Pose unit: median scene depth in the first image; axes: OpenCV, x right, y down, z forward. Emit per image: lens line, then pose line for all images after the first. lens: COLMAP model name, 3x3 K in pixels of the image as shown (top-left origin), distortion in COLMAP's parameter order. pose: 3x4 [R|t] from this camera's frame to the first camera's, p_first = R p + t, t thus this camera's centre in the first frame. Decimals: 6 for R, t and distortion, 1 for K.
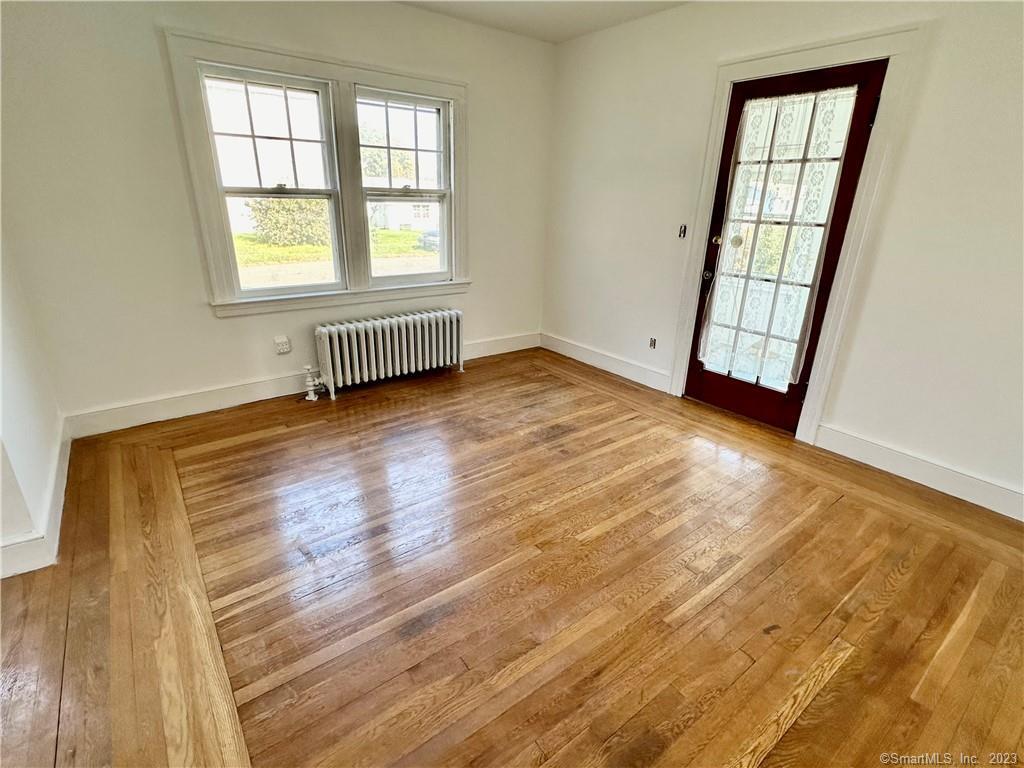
lens RADIAL K [[505.7, 0, 512.0], [0, 505.7, 384.0], [0, 0, 1]] dist [-0.011095, 0.000398]
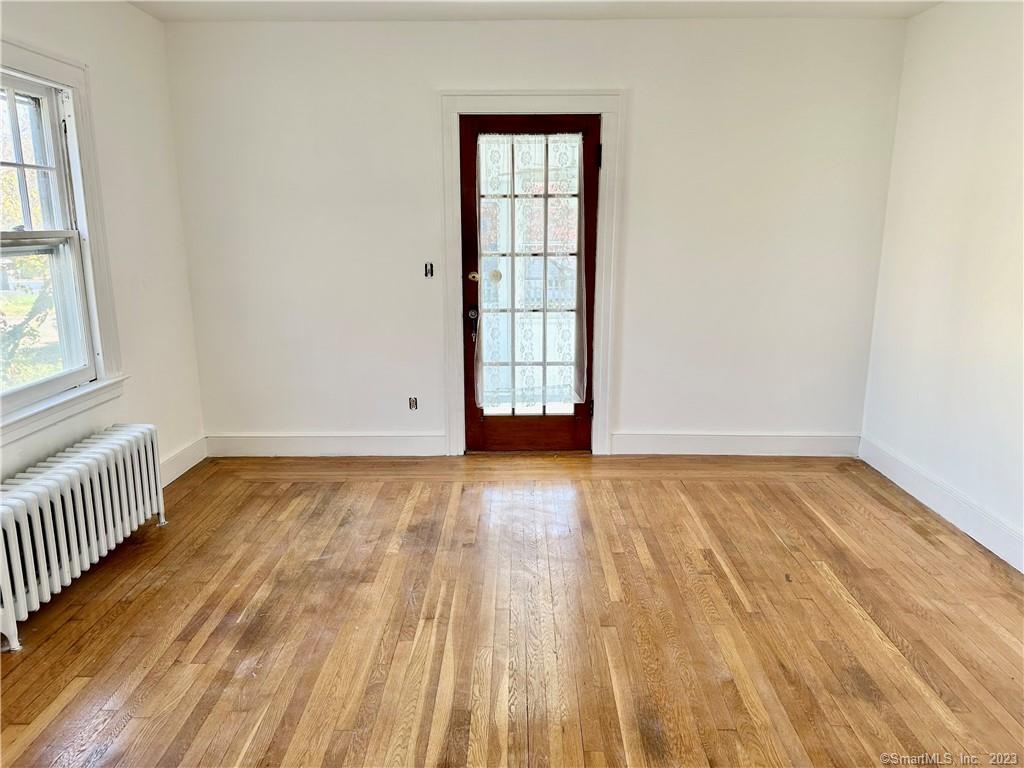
lens RADIAL K [[724.2, 0, 512.0], [0, 724.2, 384.0], [0, 0, 1]] dist [0.118843, -0.191825]
pose [[0.603058, -0.196926, 0.773008, -0.636652], [0.292379, 0.956177, 0.015491, -0.098296], [-0.742183, 0.216669, 0.634208, 0.147666]]
